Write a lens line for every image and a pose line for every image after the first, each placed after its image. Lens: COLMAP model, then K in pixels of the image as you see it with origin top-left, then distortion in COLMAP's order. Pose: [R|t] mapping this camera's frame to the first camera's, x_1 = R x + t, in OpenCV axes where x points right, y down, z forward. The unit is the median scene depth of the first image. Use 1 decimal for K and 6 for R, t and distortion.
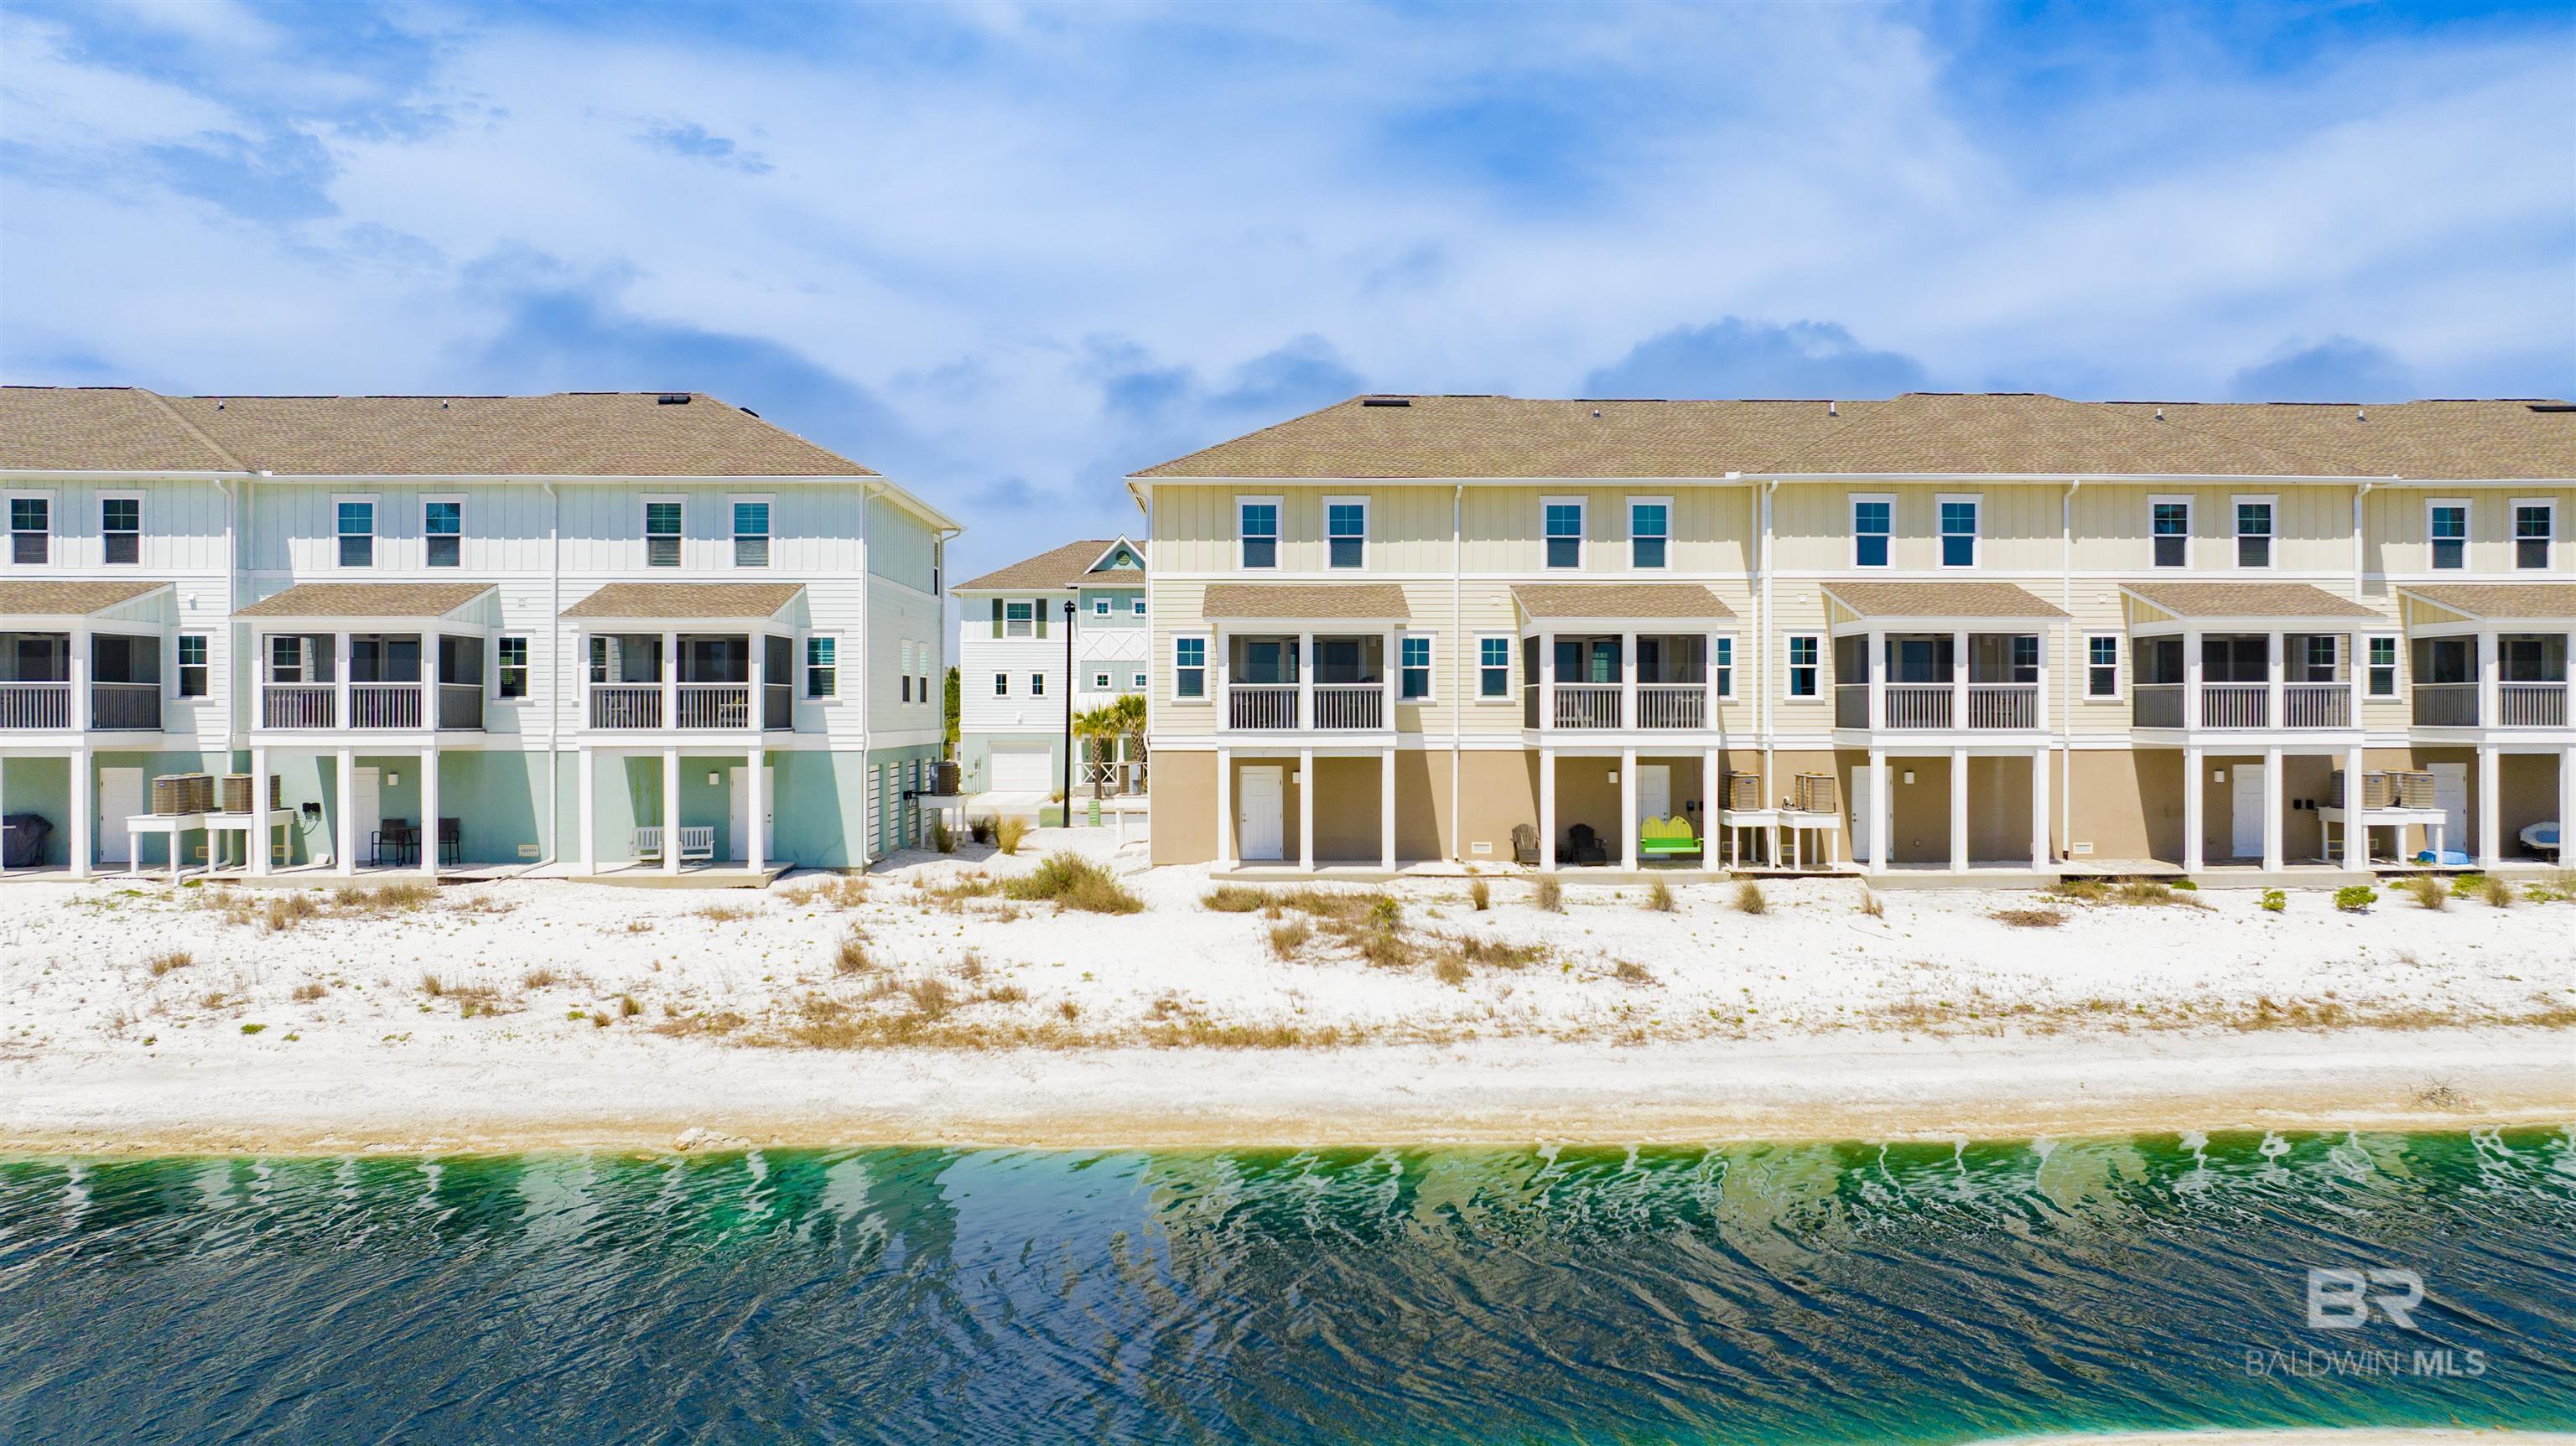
lens RADIAL K [[1837.2, 0, 1285.1], [0, 1837.2, 722.2], [0, 0, 1]] dist [-0.027768, 0.012457]
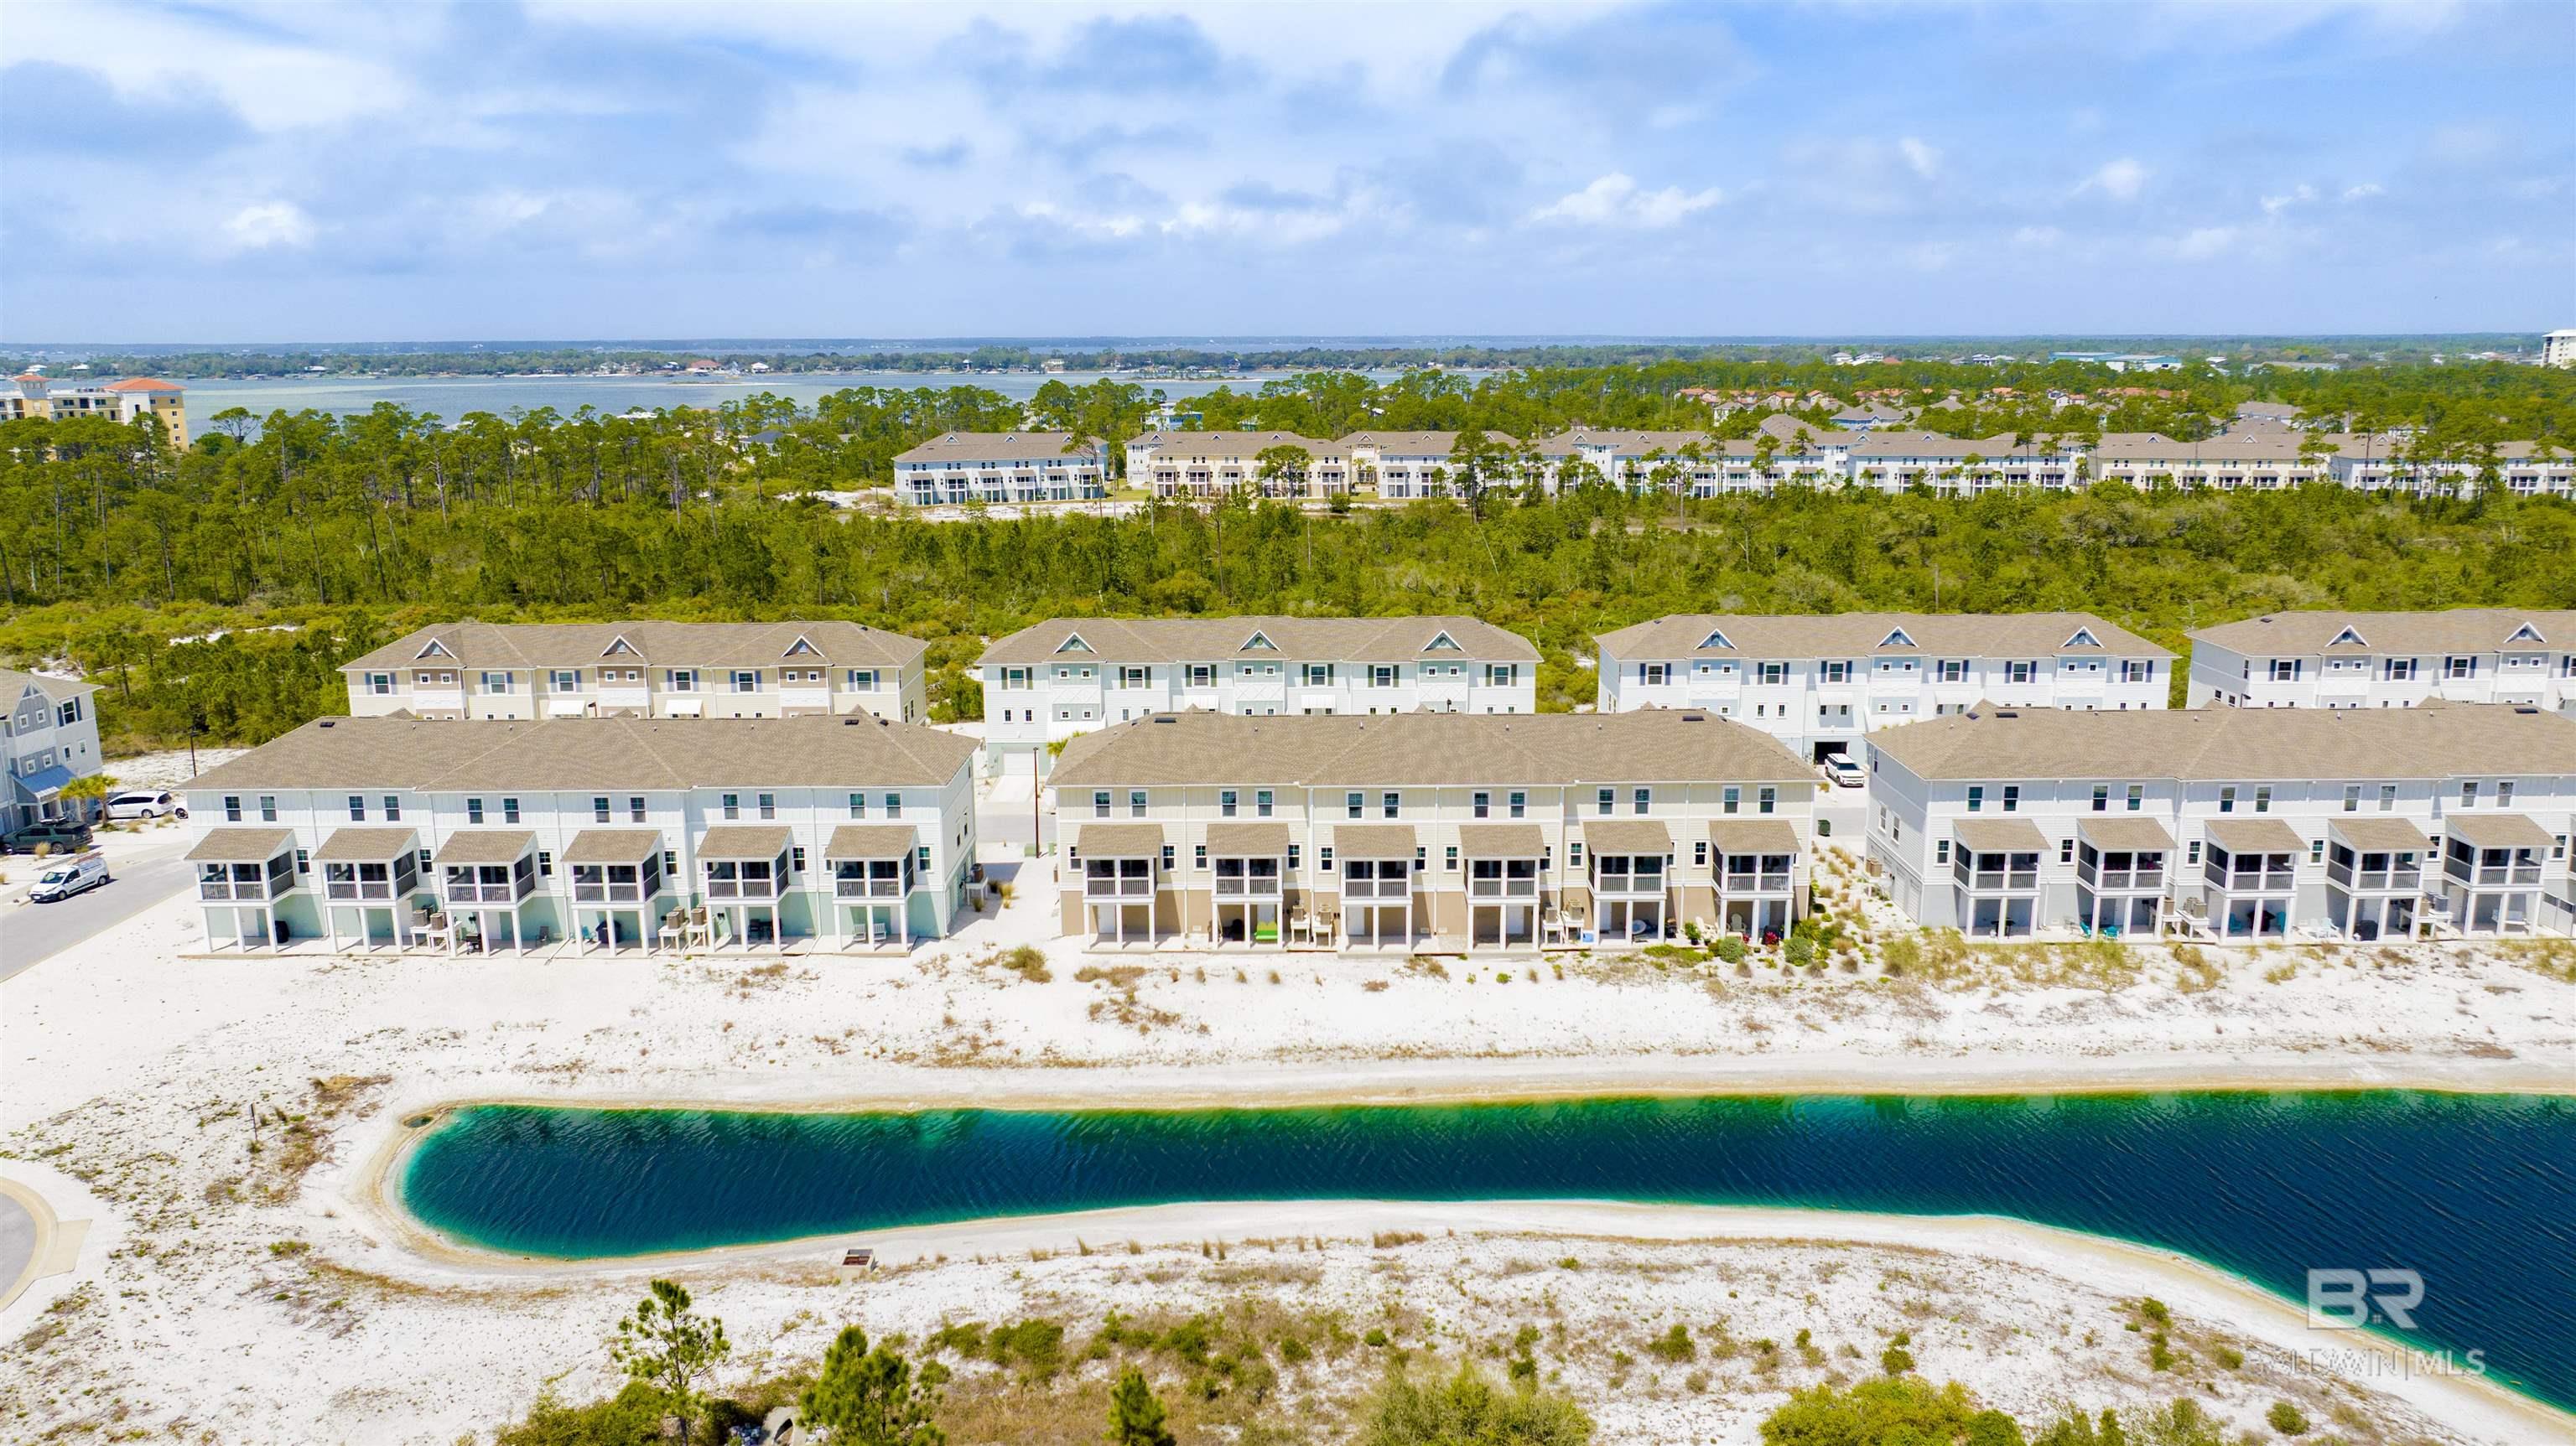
lens RADIAL K [[1837.2, 0, 1280.6], [0, 1837.2, 709.3], [0, 0, 1]] dist [-0.027768, 0.012457]
pose [[0.999721, -0.001177, -0.023599, 0.283659], [0.005839, 0.980085, 0.198491, -0.719676], [0.022895, -0.198574, 0.979819, -1.367175]]
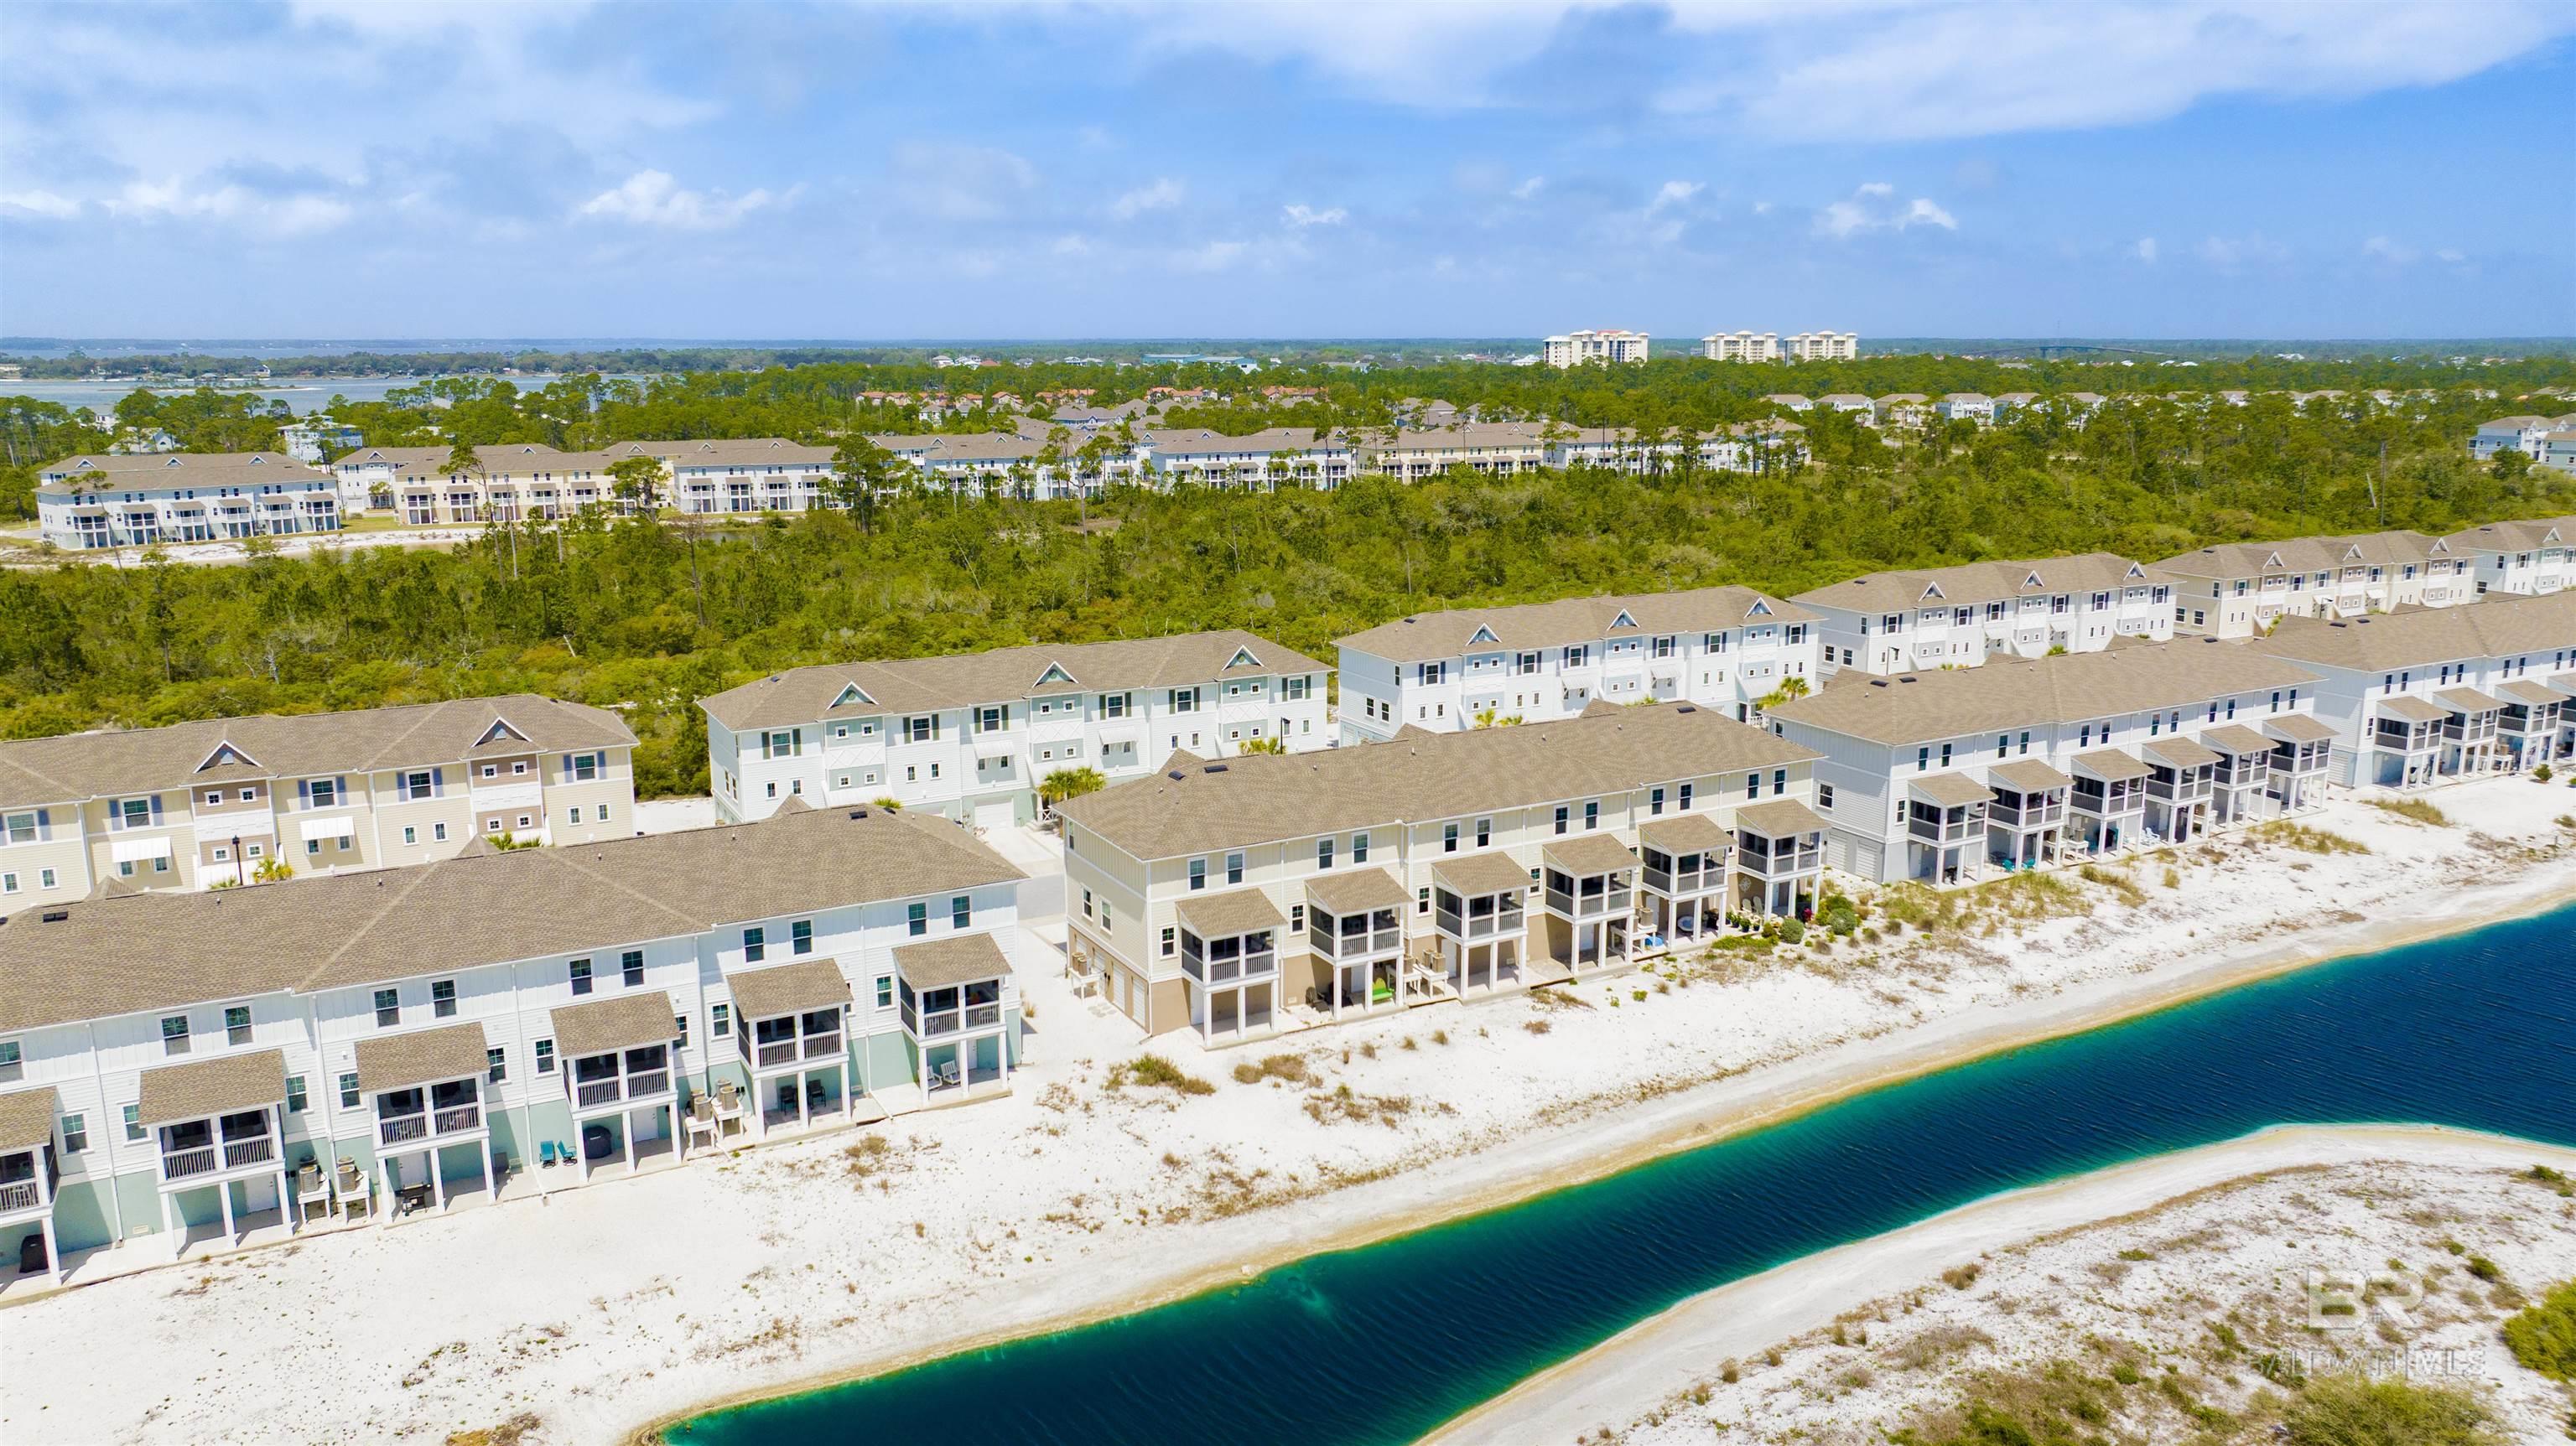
lens RADIAL K [[1837.2, 0, 1309.9], [0, 1837.2, 731.7], [0, 0, 1]] dist [-0.027768, 0.012457]
pose [[0.879480, -0.099925, 0.465327, -0.862689], [0.000269, 0.977815, 0.209470, -0.704972], [-0.475935, -0.184100, 0.859996, -0.814875]]
